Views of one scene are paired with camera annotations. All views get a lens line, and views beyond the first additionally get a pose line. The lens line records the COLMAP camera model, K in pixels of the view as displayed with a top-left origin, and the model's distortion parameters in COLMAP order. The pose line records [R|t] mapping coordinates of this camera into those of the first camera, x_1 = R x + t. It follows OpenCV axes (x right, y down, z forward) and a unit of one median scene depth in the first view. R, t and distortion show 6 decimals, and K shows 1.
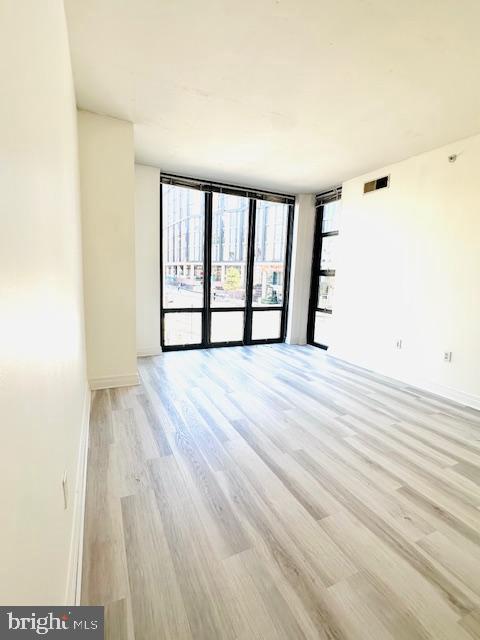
lens RADIAL K [[296.4, 0, 238.5], [0, 296.4, 319.1], [0, 0, 1]] dist [-0.001481, -0.000416]
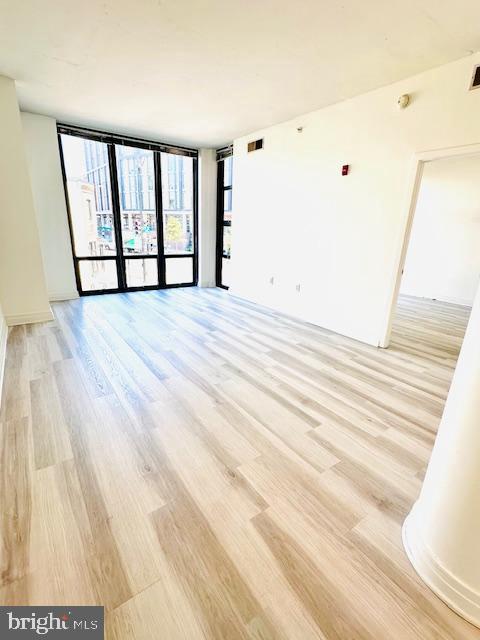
lens RADIAL K [[296.4, 0, 238.5], [0, 296.4, 319.1], [0, 0, 1]] dist [-0.001481, -0.000416]
pose [[0.985087, -0.052233, 0.163936, 0.143115], [0.025360, 0.986478, 0.161922, 0.028908], [-0.170177, -0.155350, 0.973091, -0.203279]]
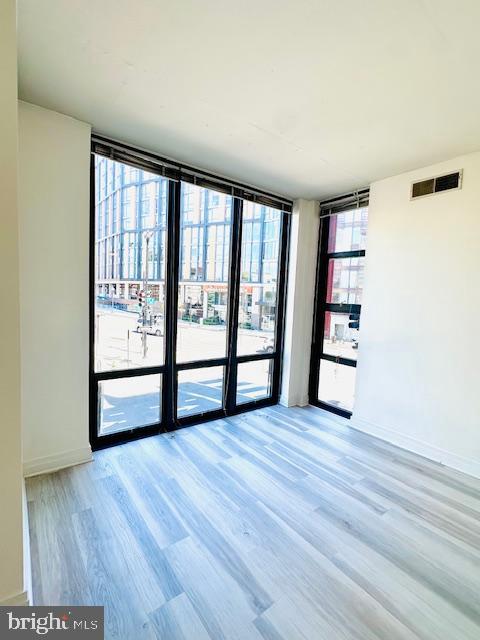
lens RADIAL K [[296.4, 0, 238.5], [0, 296.4, 319.1], [0, 0, 1]] dist [-0.001481, -0.000416]
pose [[0.977817, -0.007387, 0.209332, -0.102264], [0.020433, 0.997975, -0.060228, -0.097165], [-0.208463, 0.063169, 0.975988, 0.380373]]
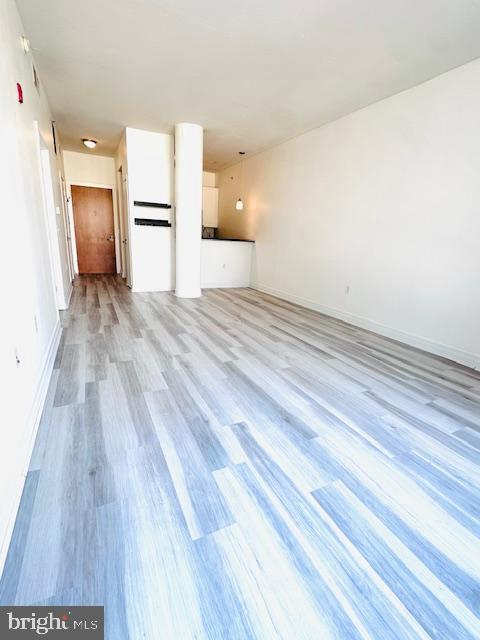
lens RADIAL K [[296.4, 0, 238.5], [0, 296.4, 319.1], [0, 0, 1]] dist [-0.001481, -0.000416]
pose [[-0.995953, -0.081996, -0.036797, 0.213460], [-0.089874, 0.909967, 0.404824, -0.114923], [0.000290, 0.406492, -0.913654, 1.061796]]
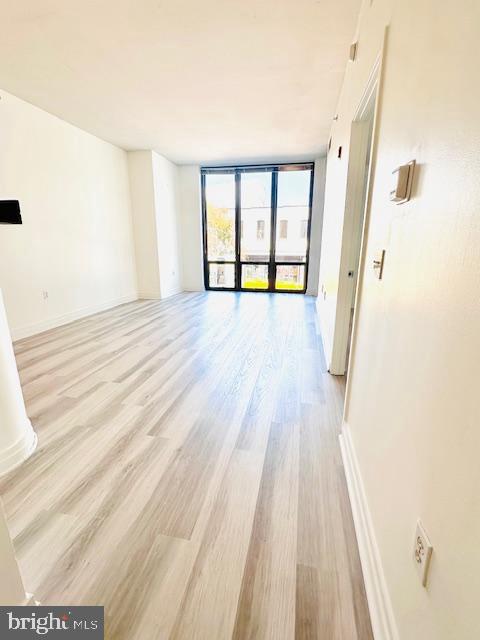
lens RADIAL K [[296.4, 0, 238.5], [0, 296.4, 319.1], [0, 0, 1]] dist [-0.001481, -0.000416]
pose [[0.793144, 0.117546, -0.597584, 0.788235], [-0.059065, 0.991419, 0.116619, 0.069501], [0.606164, -0.057200, 0.793280, -0.106282]]
